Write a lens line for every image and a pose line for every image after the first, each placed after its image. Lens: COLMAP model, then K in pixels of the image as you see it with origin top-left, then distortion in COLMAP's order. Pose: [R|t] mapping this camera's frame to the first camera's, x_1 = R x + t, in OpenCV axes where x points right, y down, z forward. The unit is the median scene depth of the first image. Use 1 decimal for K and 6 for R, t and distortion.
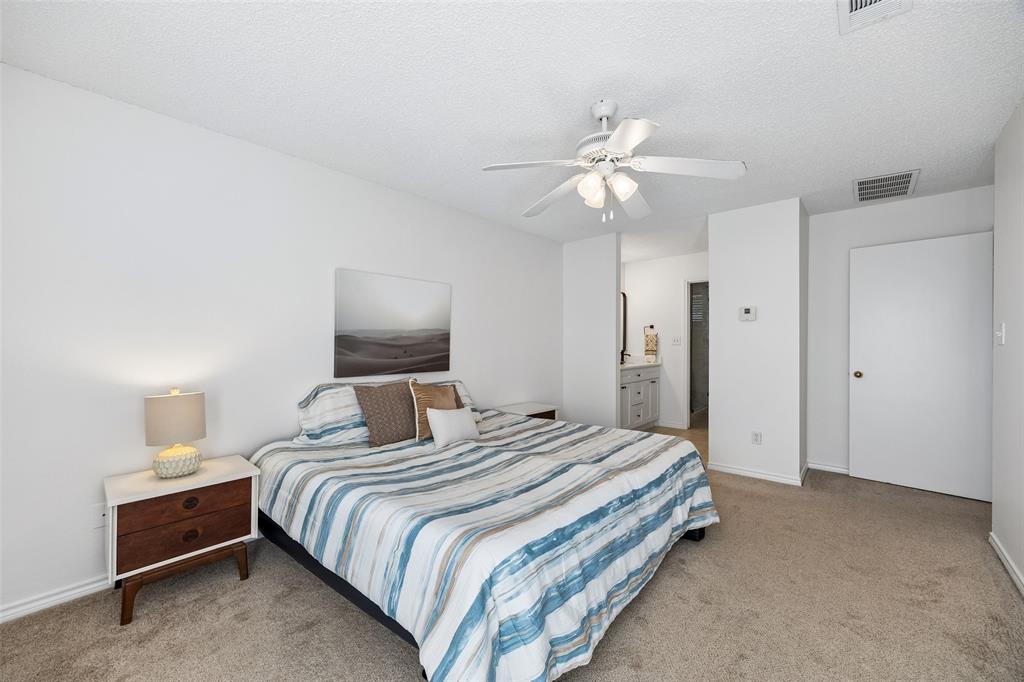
lens RADIAL K [[404.0, 0, 509.3], [0, 404.0, 340.7], [0, 0, 1]] dist [0.001842, 0.000006]
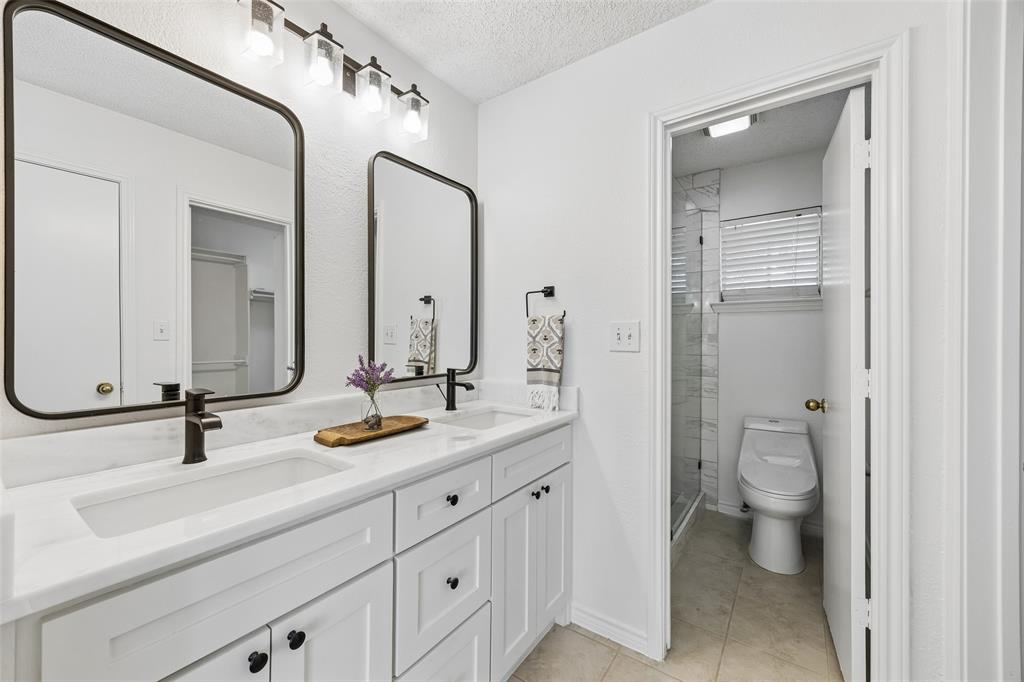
lens RADIAL K [[404.0, 0, 511.2], [0, 404.0, 339.8], [0, 0, 1]] dist [0.001842, 0.000006]
pose [[0.994874, 0.004028, 0.101038, 0.294784], [-0.004184, 0.999990, 0.001340, 0.001837], [-0.101031, -0.001756, 0.994882, 0.702934]]
